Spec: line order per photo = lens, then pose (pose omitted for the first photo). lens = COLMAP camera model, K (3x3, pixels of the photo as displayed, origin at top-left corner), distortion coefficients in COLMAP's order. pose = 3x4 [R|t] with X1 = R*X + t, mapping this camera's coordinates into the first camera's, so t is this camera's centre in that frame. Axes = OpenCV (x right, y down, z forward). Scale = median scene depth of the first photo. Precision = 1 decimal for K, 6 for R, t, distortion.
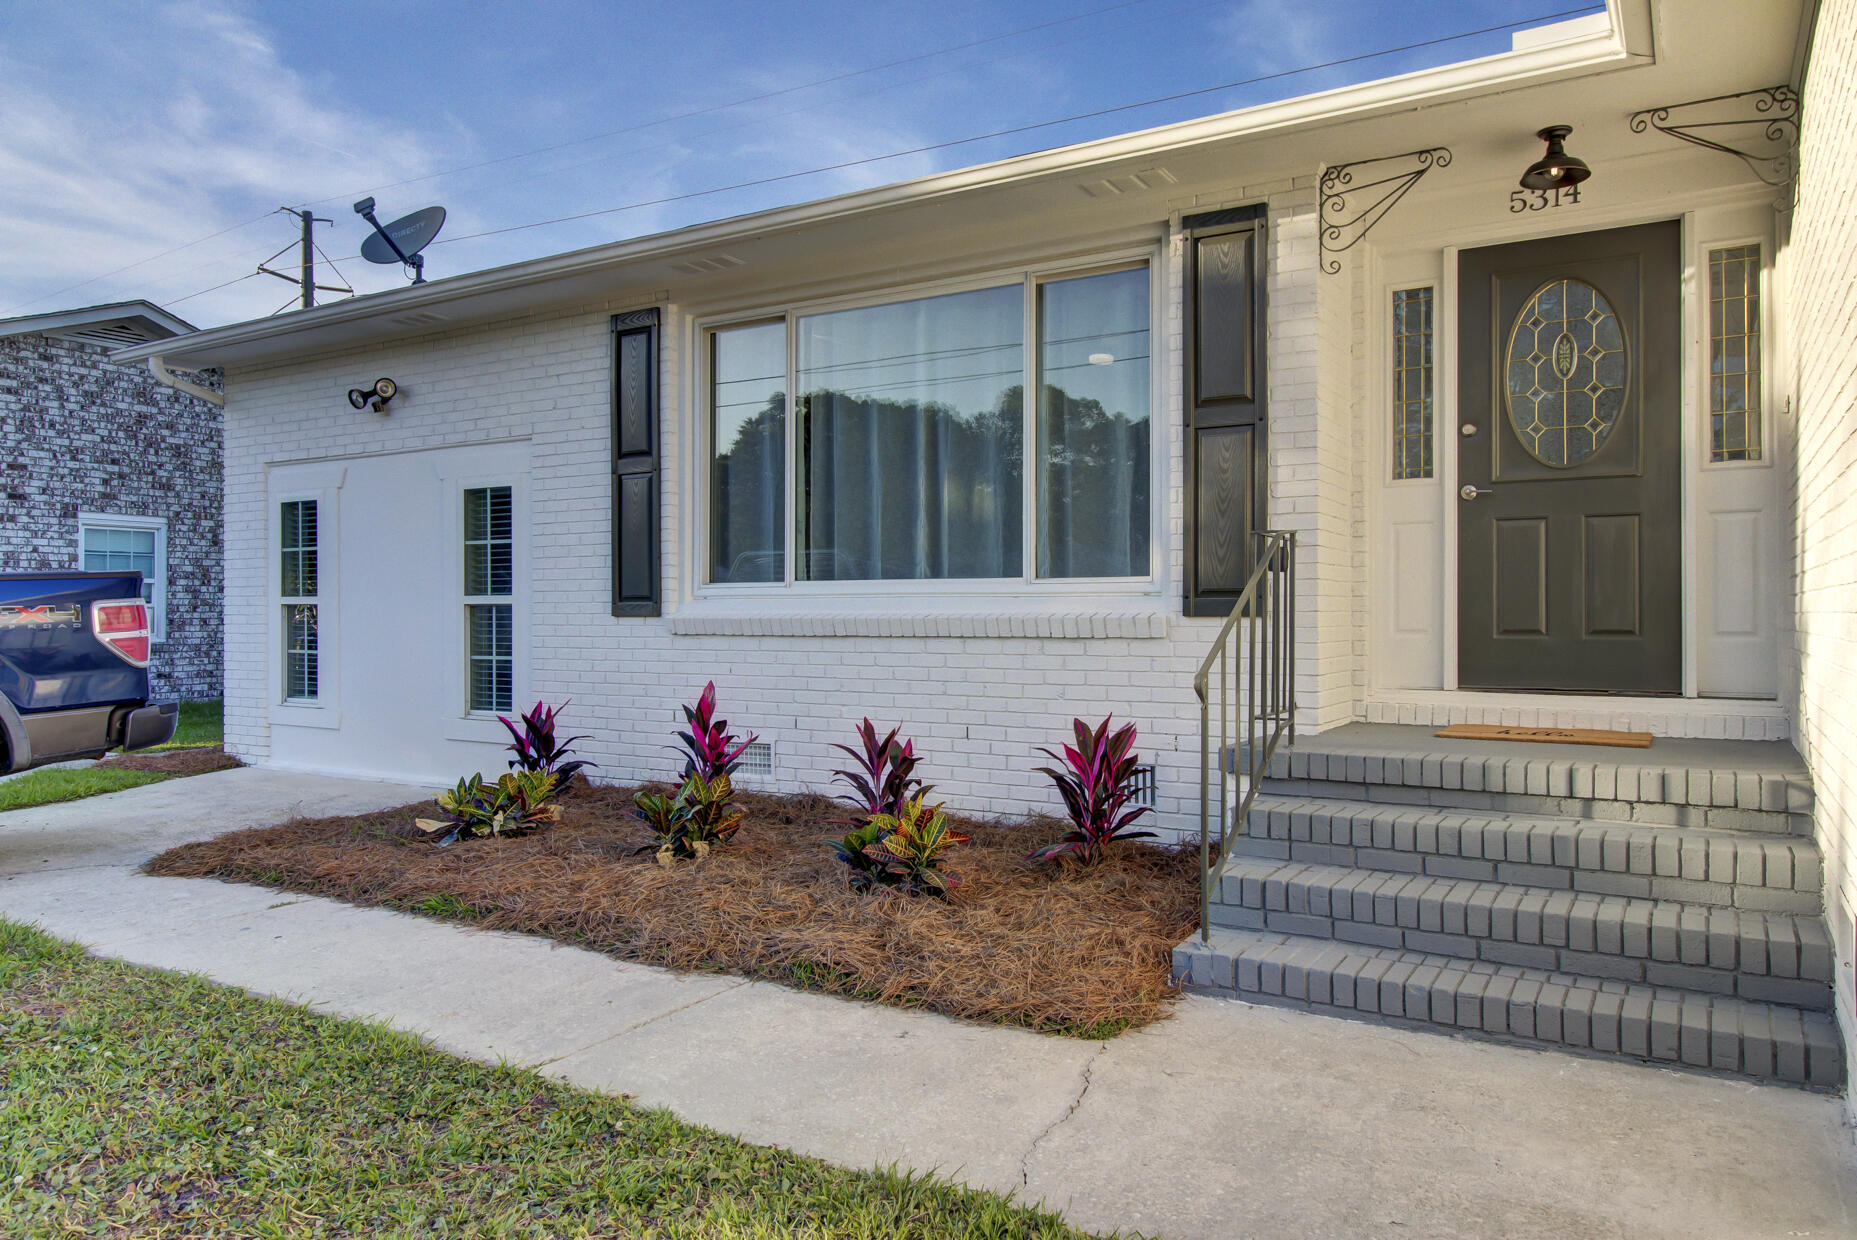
lens RADIAL K [[1251.4, 0, 932.2], [0, 1251.4, 610.9], [0, 0, 1]] dist [0.012220, 0.000047]
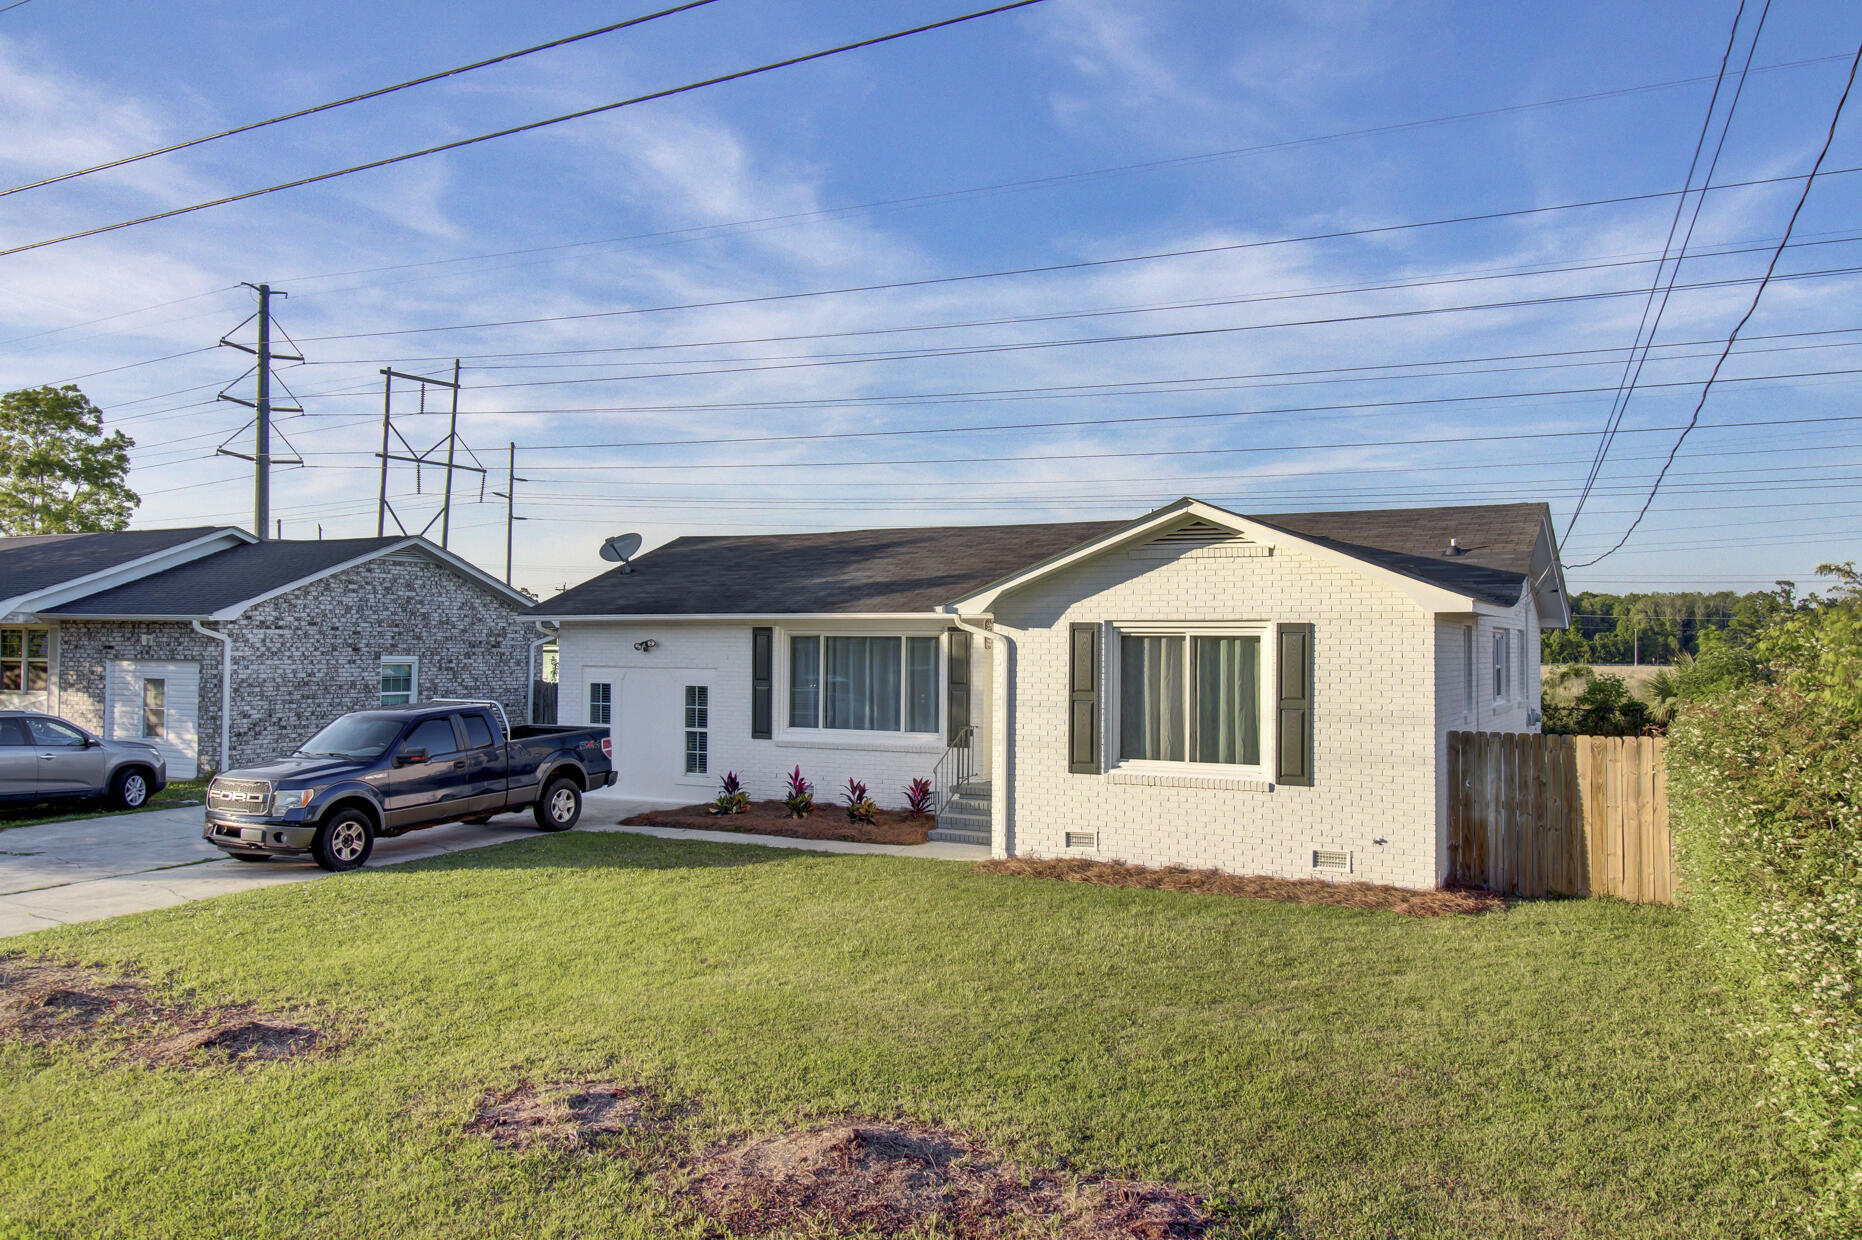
lens RADIAL K [[1447.3, 0, 924.7], [0, 1447.3, 630.0], [0, 0, 1]] dist [0.006530, -0.020864]
pose [[0.998784, 0.007910, 0.048653, -0.039147], [-0.007416, 0.999919, -0.010319, -0.214613], [-0.048731, 0.009946, 0.998762, -2.283114]]
